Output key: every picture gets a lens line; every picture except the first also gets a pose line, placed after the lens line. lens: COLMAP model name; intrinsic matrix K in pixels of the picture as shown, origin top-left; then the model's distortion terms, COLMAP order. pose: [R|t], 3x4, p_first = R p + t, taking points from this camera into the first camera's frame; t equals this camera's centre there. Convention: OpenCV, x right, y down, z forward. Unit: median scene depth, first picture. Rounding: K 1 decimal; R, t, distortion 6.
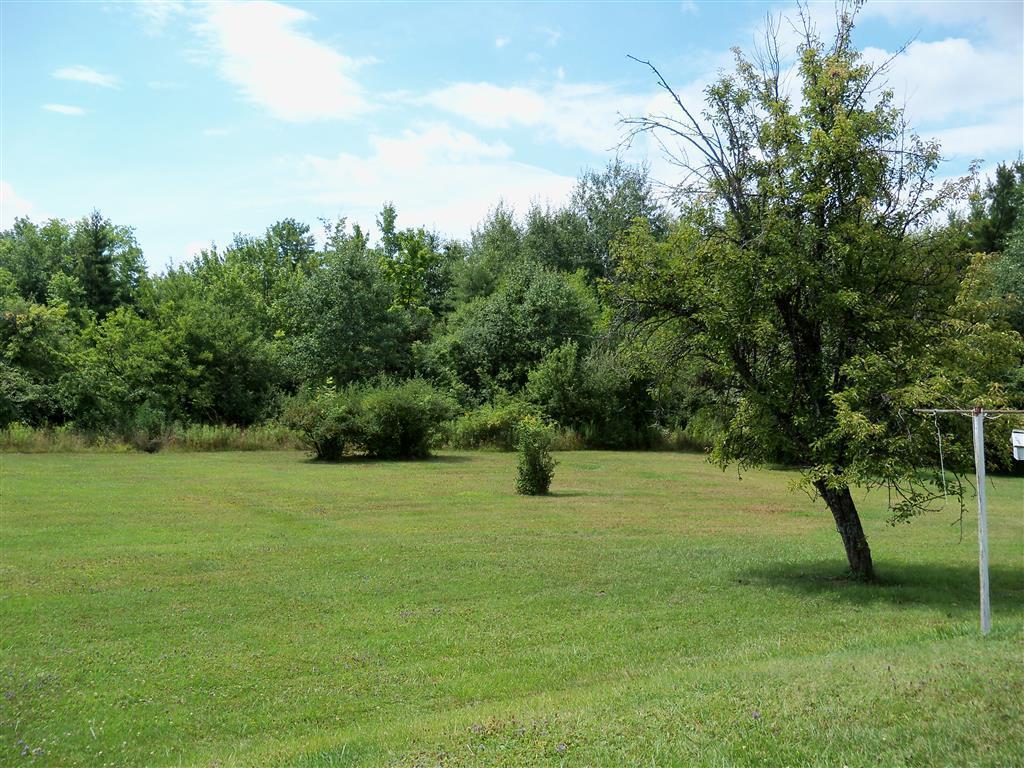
lens RADIAL K [[1042.1, 0, 512.0], [0, 1042.1, 384.0], [0, 0, 1]] dist [-0.068625, -0.001816]
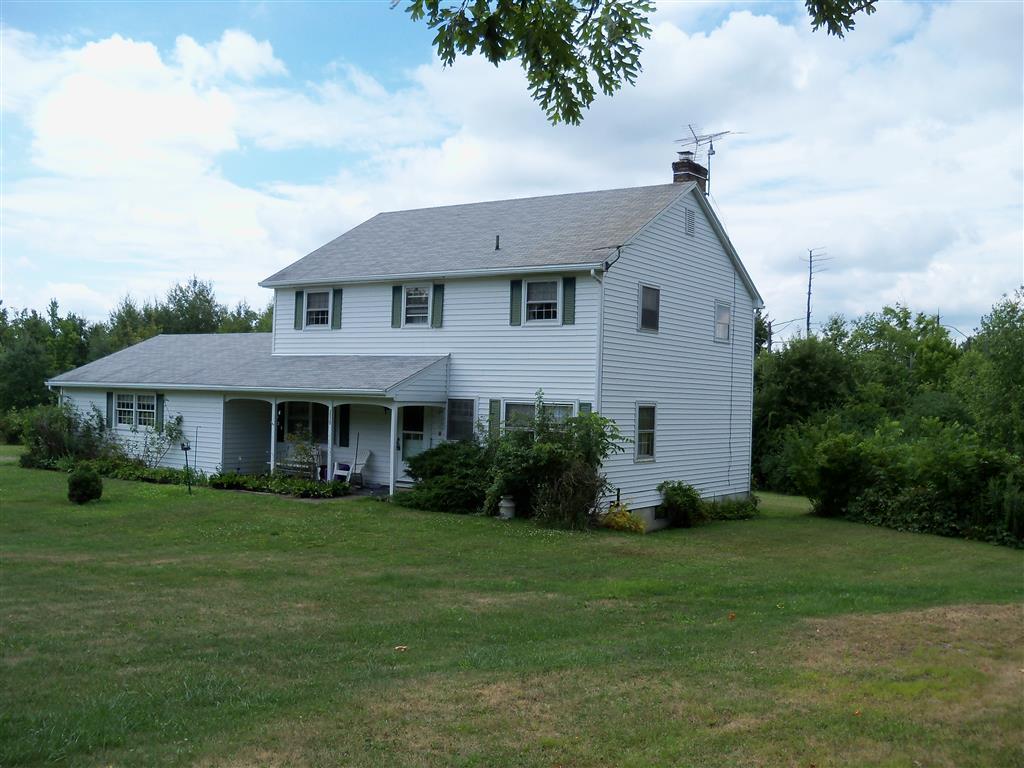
lens RADIAL K [[1042.1, 0, 512.0], [0, 1042.1, 384.0], [0, 0, 1]] dist [-0.068625, -0.001816]
pose [[0.962430, 0.020842, 0.270729, 0.153447], [-0.017373, 0.999734, -0.015202, -0.020932], [-0.270974, 0.009927, 0.962535, -0.844820]]
